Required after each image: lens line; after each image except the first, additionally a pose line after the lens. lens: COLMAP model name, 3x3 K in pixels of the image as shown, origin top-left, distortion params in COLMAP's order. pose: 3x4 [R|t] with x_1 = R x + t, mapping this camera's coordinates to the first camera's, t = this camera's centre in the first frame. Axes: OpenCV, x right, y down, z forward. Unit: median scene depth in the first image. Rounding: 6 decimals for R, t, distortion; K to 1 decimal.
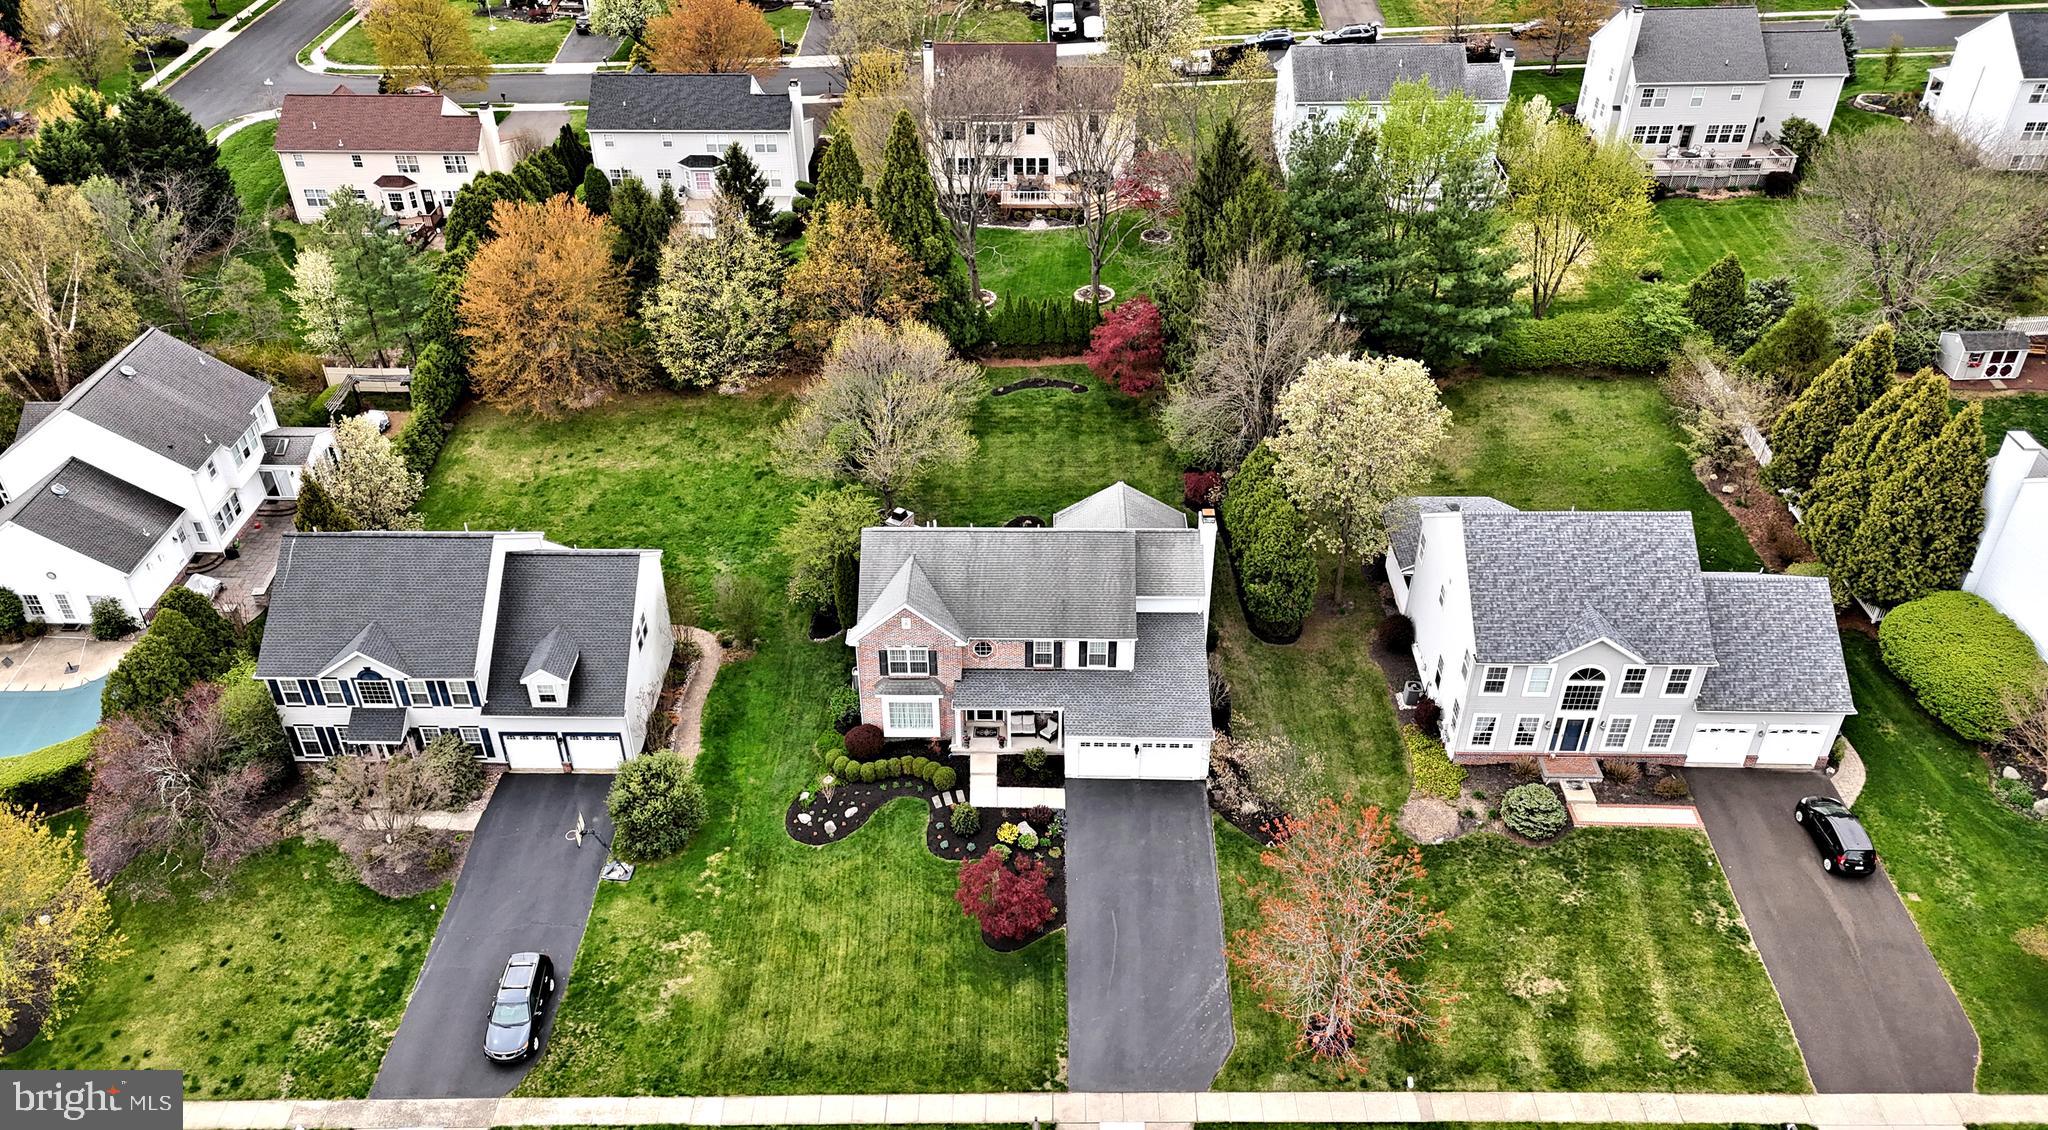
lens RADIAL K [[1511.3, 0, 979.9], [0, 1511.3, 597.9], [0, 0, 1]] dist [0.062344, -0.036903]
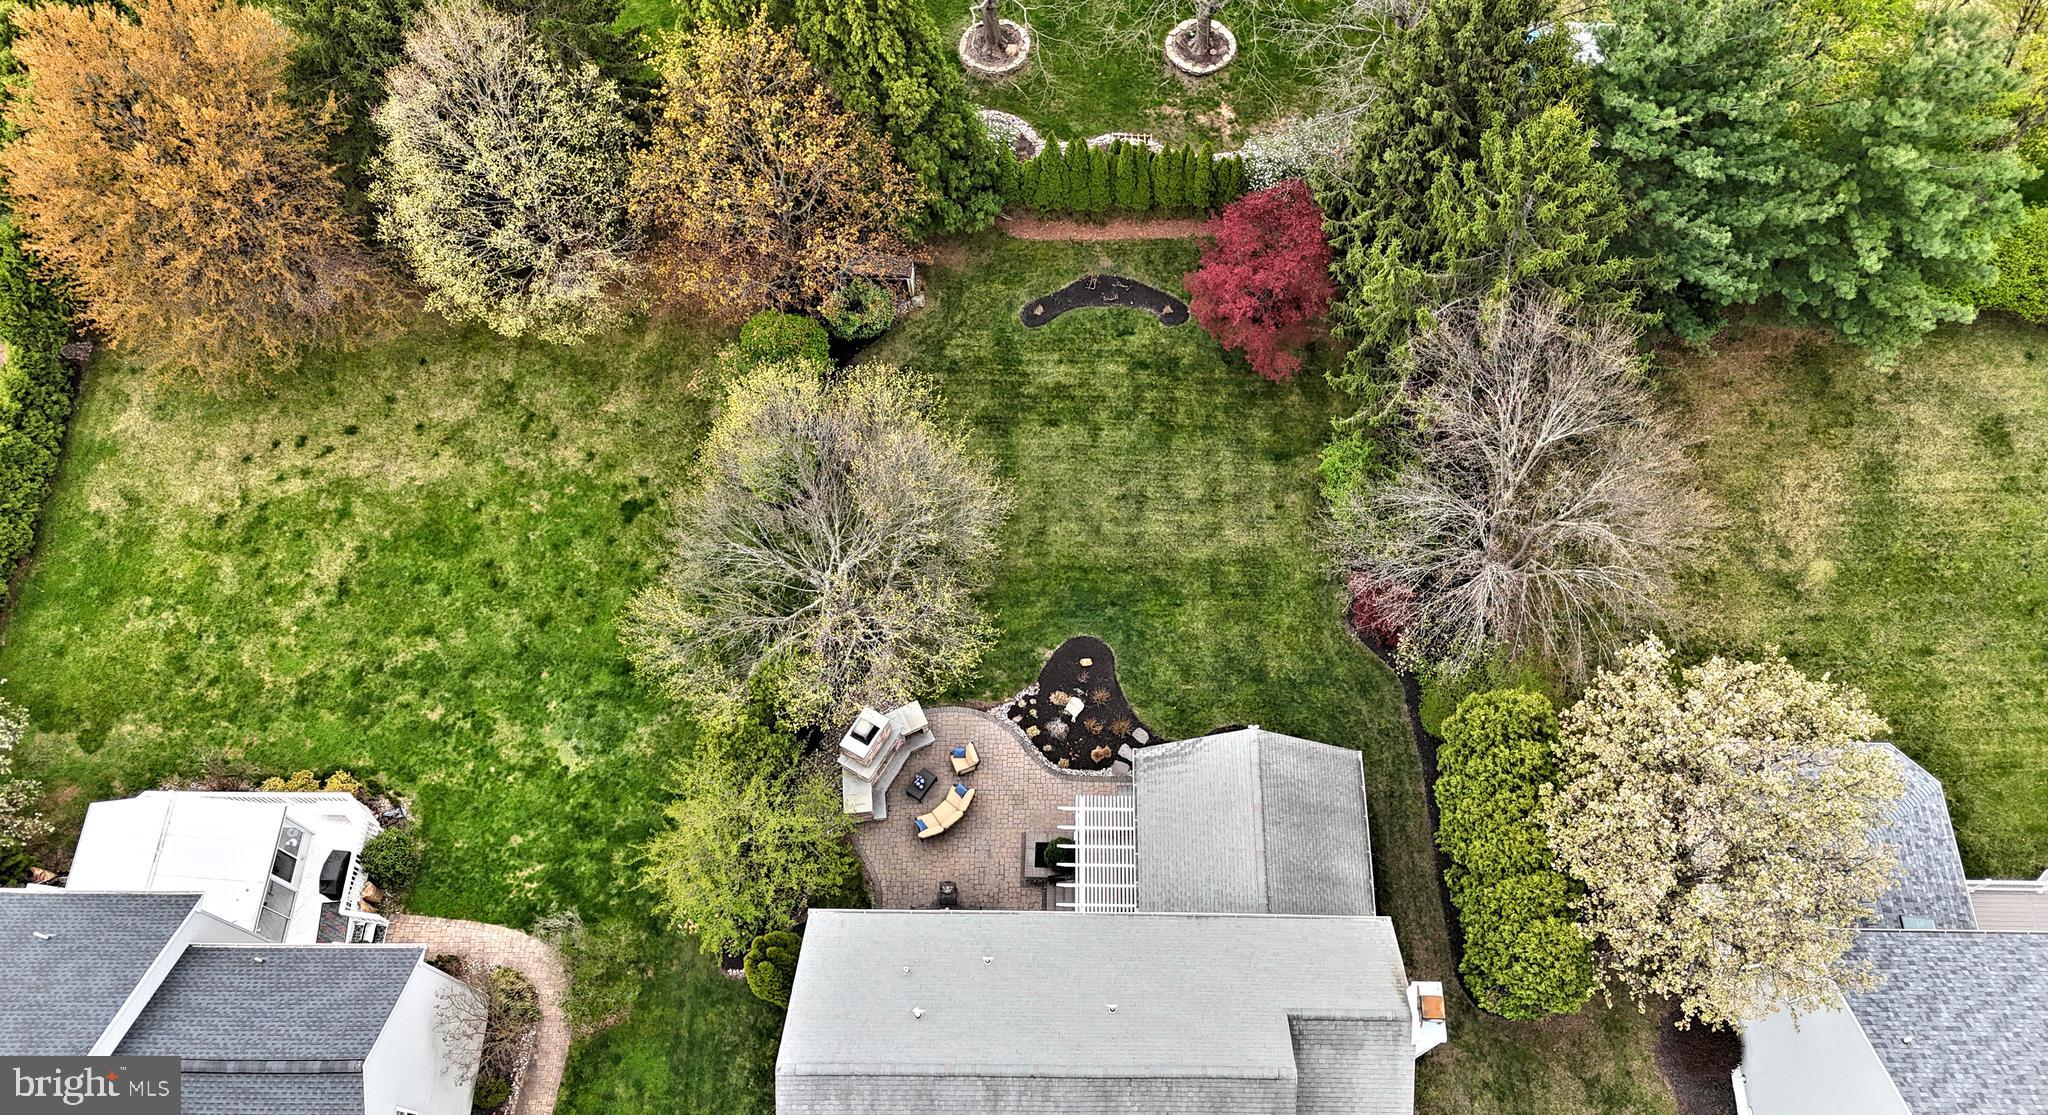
lens RADIAL K [[1589.6, 0, 1064.2], [0, 1589.6, 515.9], [0, 0, 1]] dist [0.068269, -0.065245]
pose [[0.999181, -0.004294, 0.040234, -0.002479], [-0.013879, 0.897653, 0.440485, -0.481145], [-0.038008, -0.440683, 0.896858, 0.589989]]
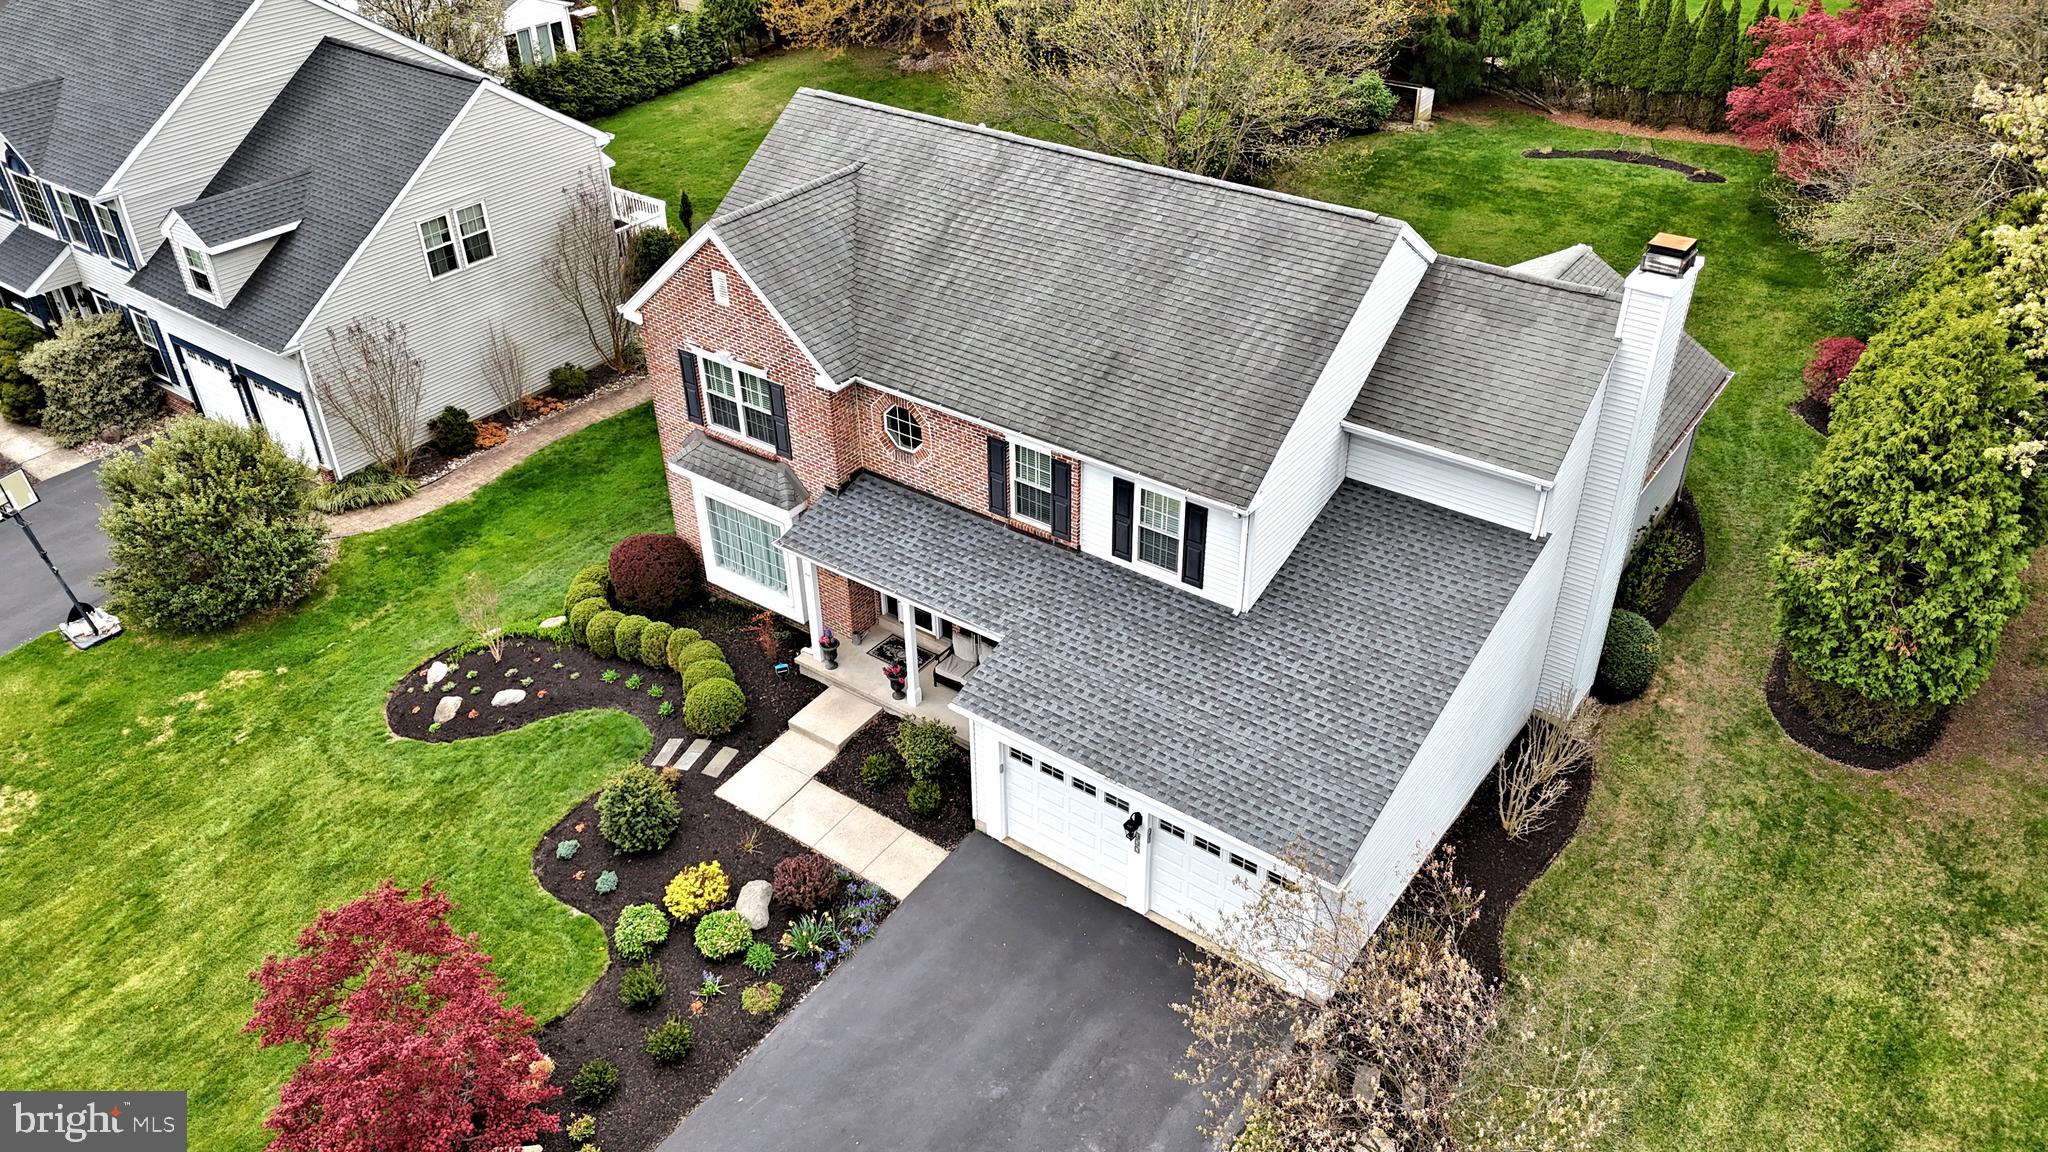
lens RADIAL K [[1510.3, 0, 1026.9], [0, 1510.3, 579.1], [0, 0, 1]] dist [0.080046, -0.069343]
pose [[0.824269, 0.319690, -0.467311, 0.222463], [-0.333478, 0.941116, 0.055615, 0.038701], [0.457573, 0.109996, 0.882342, 0.686918]]
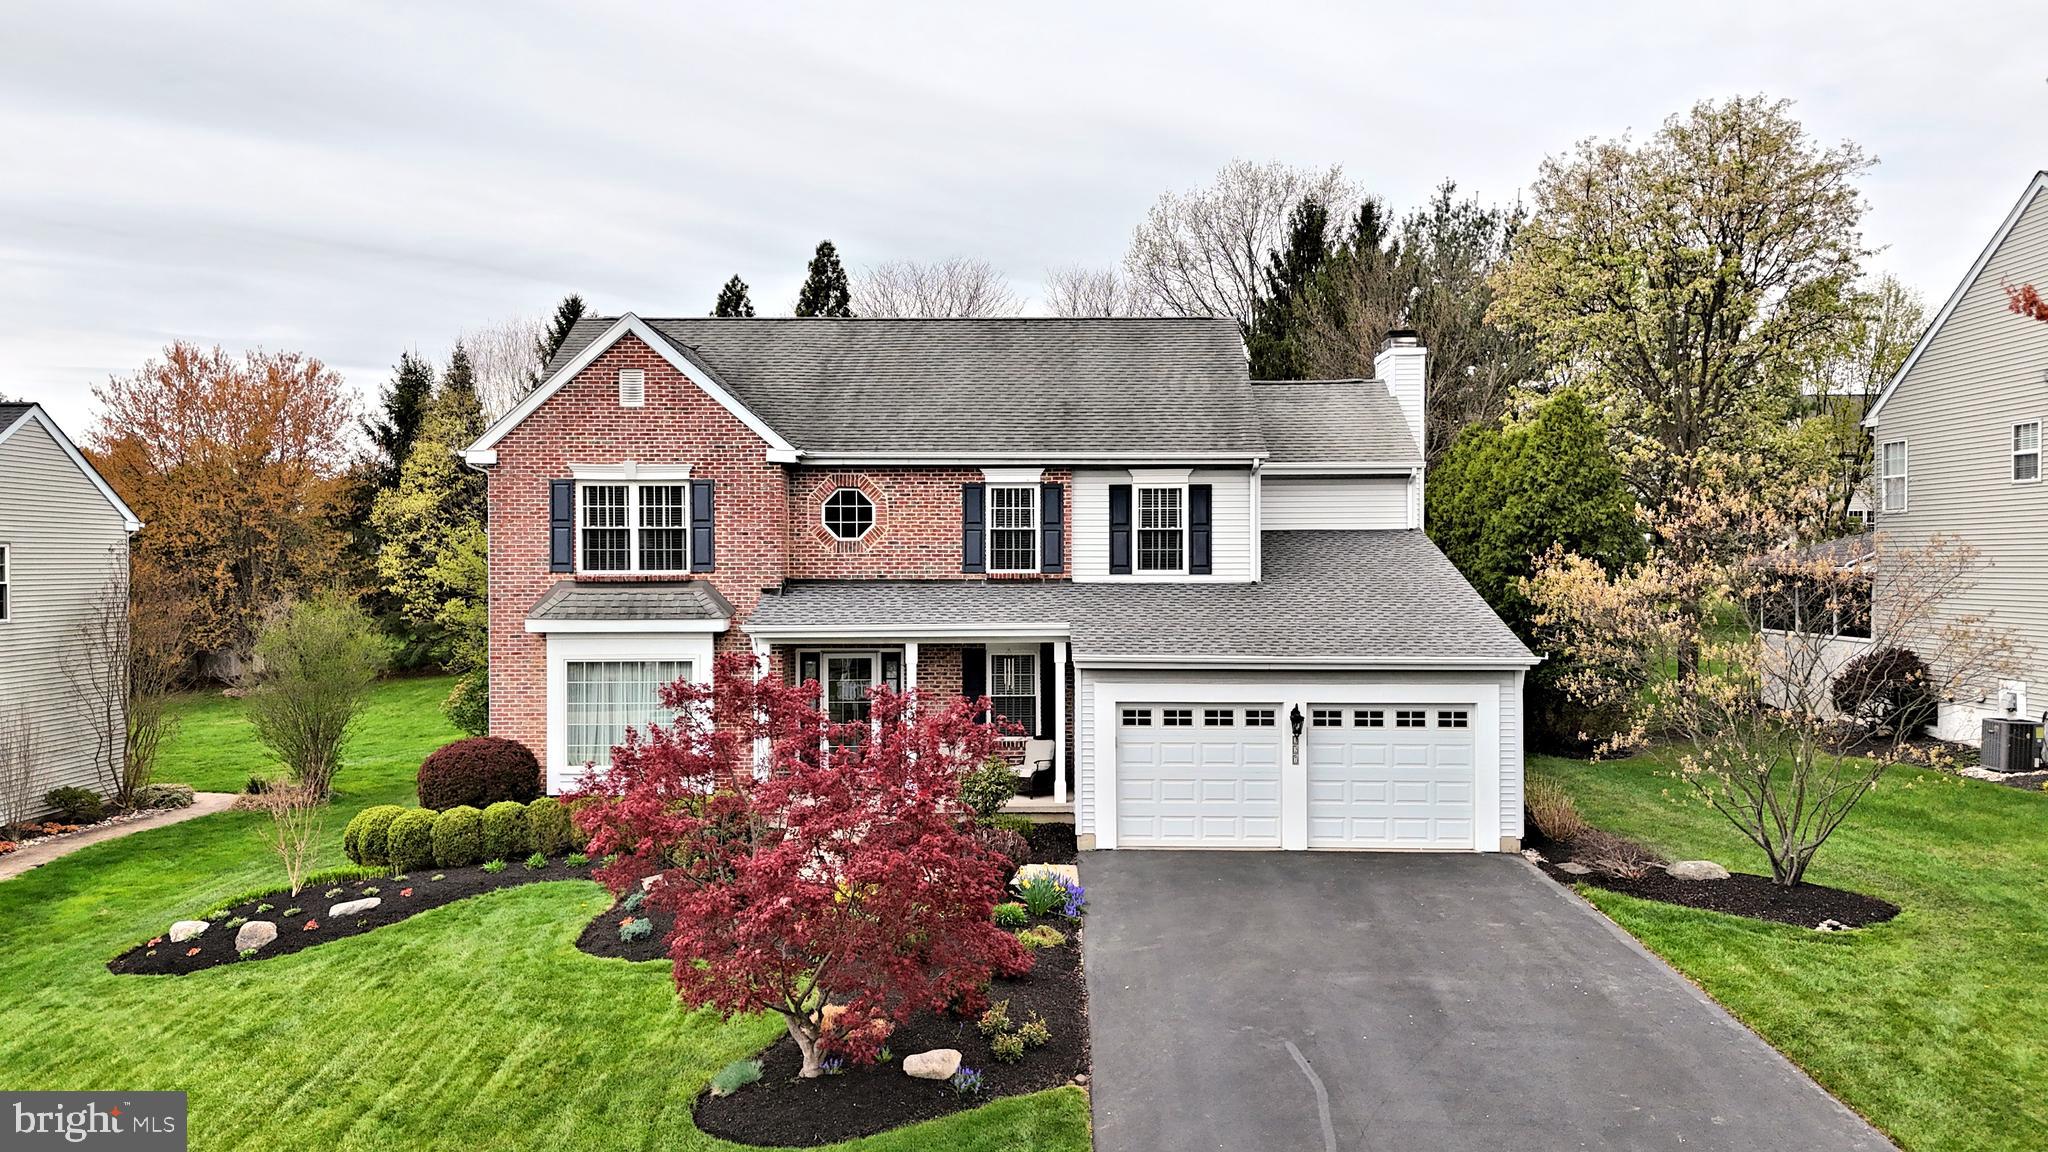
lens RADIAL K [[1510.3, 0, 1026.9], [0, 1510.3, 579.1], [0, 0, 1]] dist [0.080046, -0.069343]
pose [[0.999757, 0.010652, 0.019294, 0.039427], [0.002592, 0.812549, -0.582888, 0.264442], [-0.021886, 0.582796, 0.812324, 0.717011]]
